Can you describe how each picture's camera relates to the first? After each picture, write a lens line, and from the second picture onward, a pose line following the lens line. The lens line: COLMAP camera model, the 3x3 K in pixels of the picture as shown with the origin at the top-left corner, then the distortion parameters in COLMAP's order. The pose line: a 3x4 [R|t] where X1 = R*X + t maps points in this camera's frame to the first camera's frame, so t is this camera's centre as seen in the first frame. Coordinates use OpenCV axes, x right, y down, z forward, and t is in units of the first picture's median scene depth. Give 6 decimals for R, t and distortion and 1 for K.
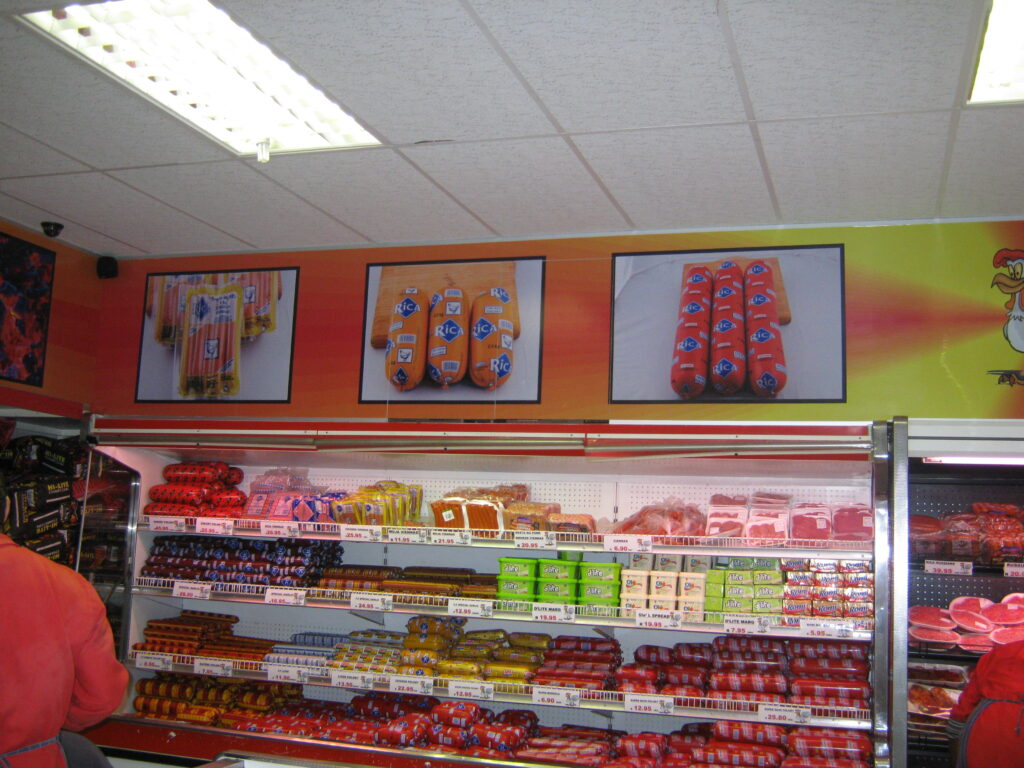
lens RADIAL K [[1095.7, 0, 519.9], [0, 1095.7, 379.3], [0, 0, 1]] dist [-0.092677, 0.000000]
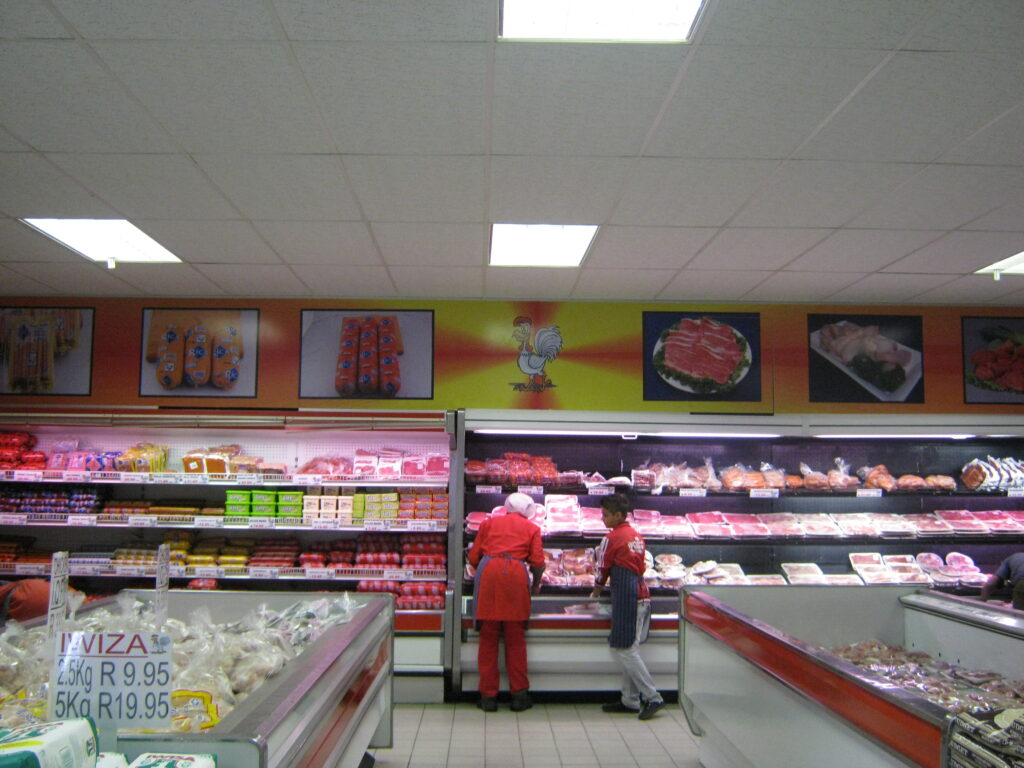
lens RADIAL K [[1095.7, 0, 513.4], [0, 1095.7, 385.9], [0, 0, 1]] dist [-0.092677, 0.000000]
pose [[0.941917, -0.000457, 0.335846, -0.165120], [-0.020908, 0.997980, 0.059997, -0.100808], [-0.335195, -0.063534, 0.940004, -0.671588]]
